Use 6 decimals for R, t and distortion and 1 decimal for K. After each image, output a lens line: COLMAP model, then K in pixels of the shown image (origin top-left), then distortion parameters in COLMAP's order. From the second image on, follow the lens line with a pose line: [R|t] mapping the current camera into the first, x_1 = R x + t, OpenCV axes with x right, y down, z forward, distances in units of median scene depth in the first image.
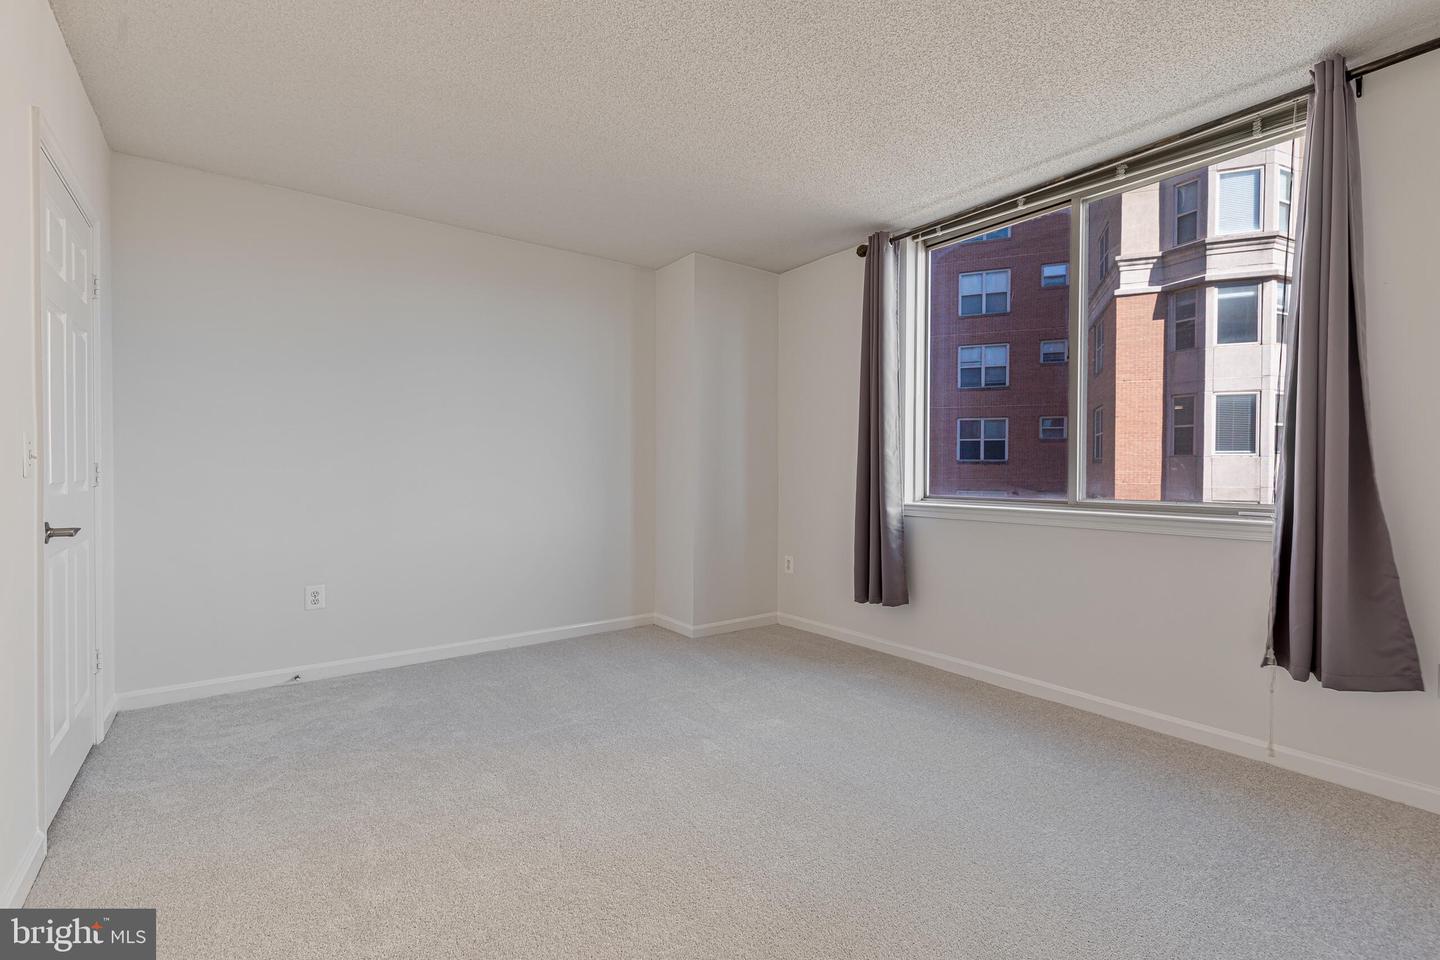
lens RADIAL K [[643.7, 0, 719.6], [0, 643.7, 478.9], [0, 0, 1]] dist [0.008180, -0.004233]
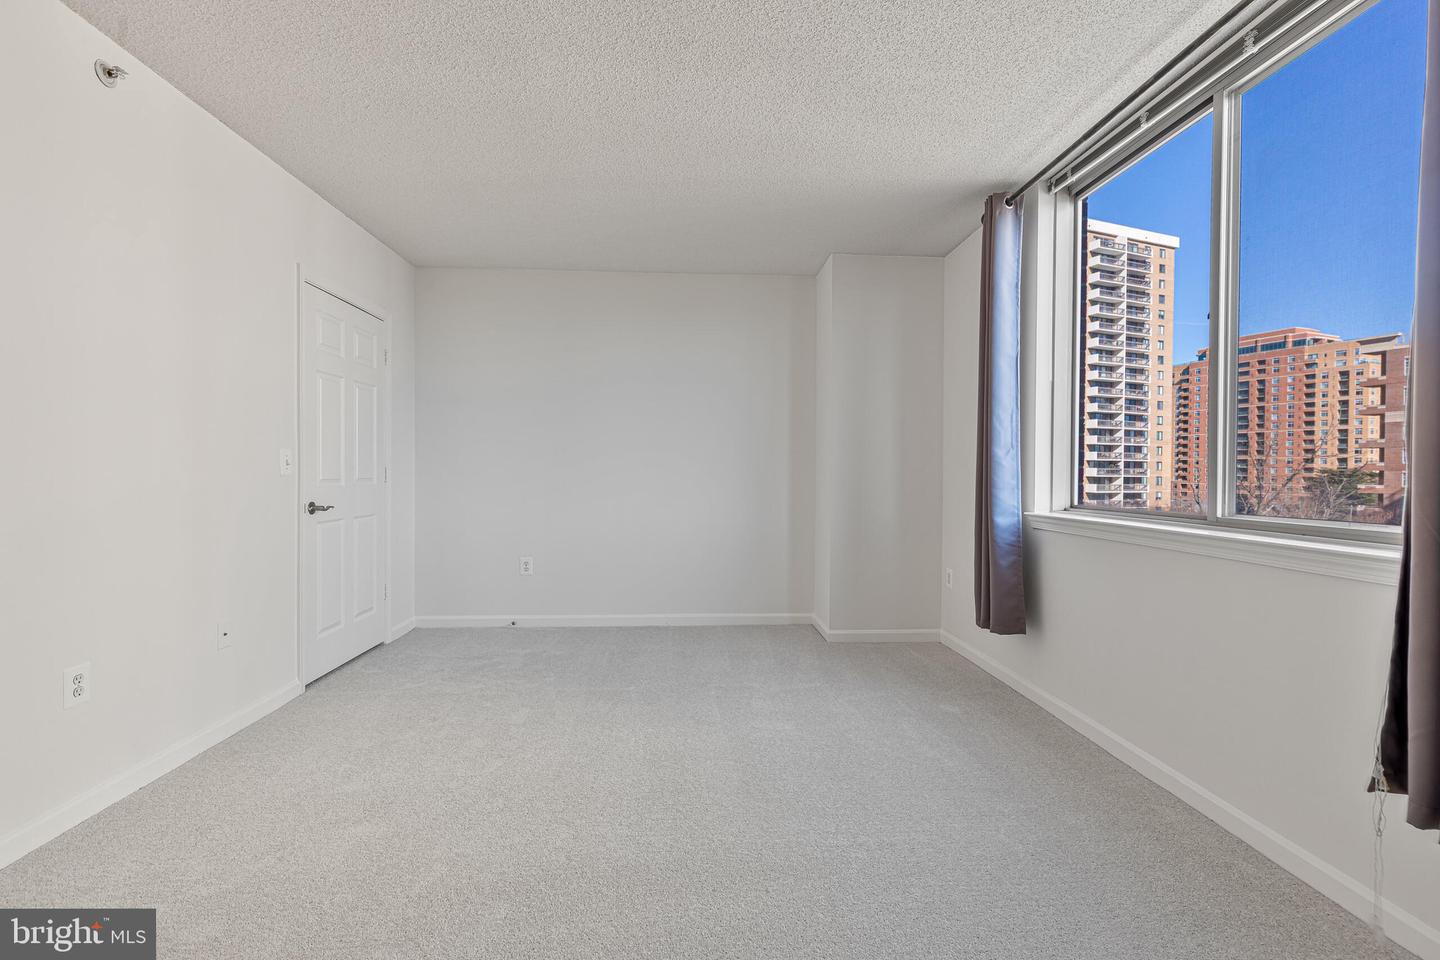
lens RADIAL K [[643.7, 0, 719.6], [0, 643.7, 478.9], [0, 0, 1]] dist [0.008180, -0.004233]
pose [[0.834442, 0.007425, -0.551046, 0.417912], [-0.009426, 0.999955, -0.000800, -0.001759], [0.551015, 0.005861, 0.834475, 0.087484]]
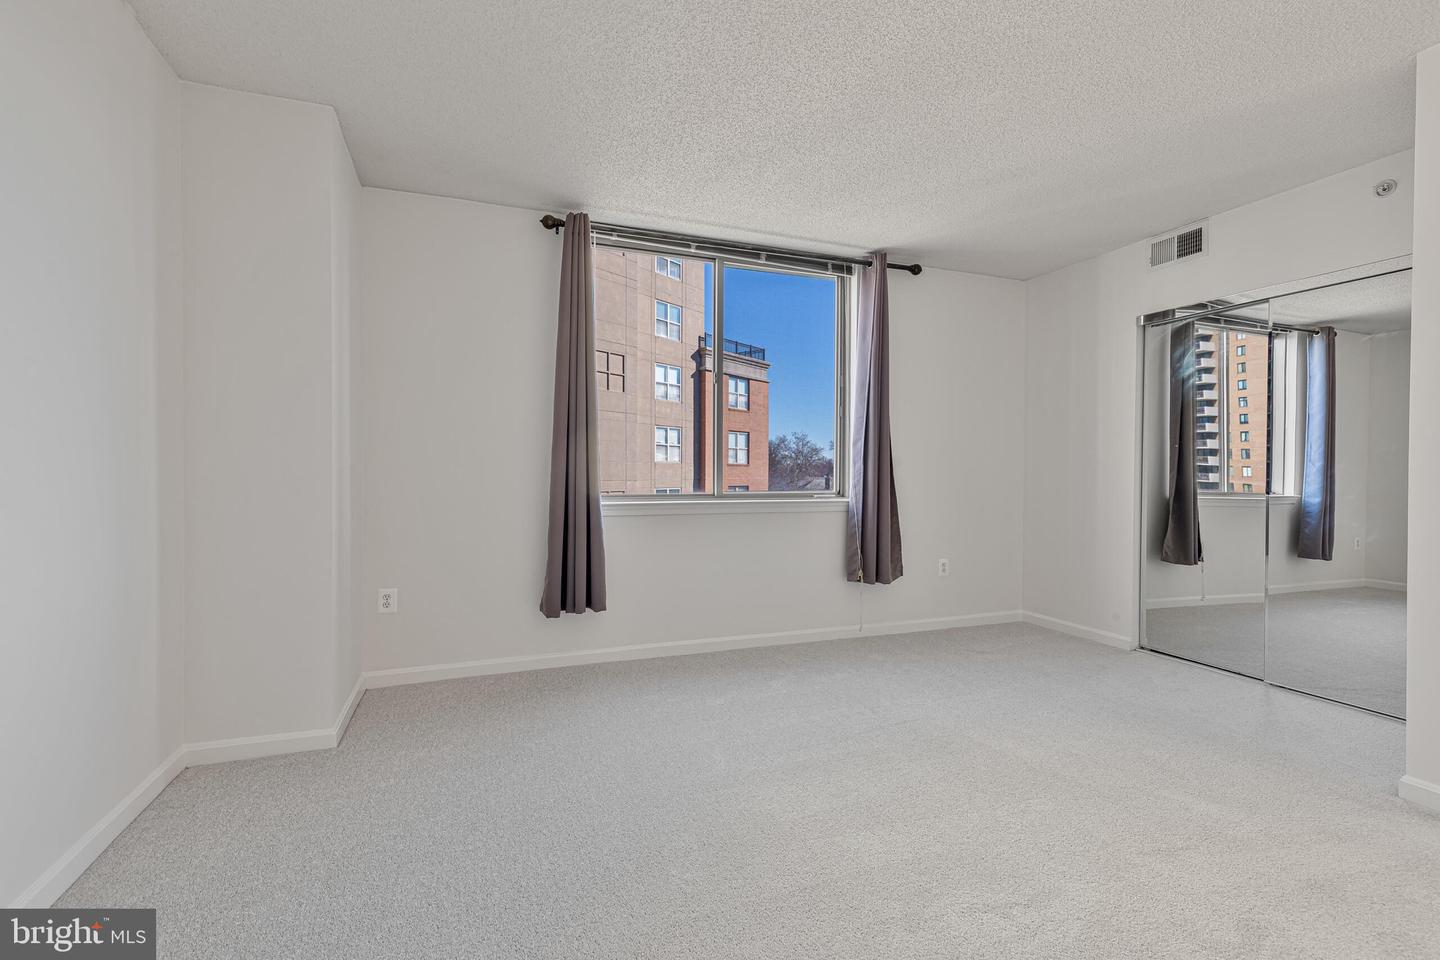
lens RADIAL K [[643.7, 0, 719.6], [0, 643.7, 478.9], [0, 0, 1]] dist [0.008180, -0.004233]
pose [[0.278143, -0.017706, 0.960376, -0.598667], [0.010198, 0.999828, 0.015480, -0.012705], [-0.960485, 0.005488, 0.278276, 0.552792]]
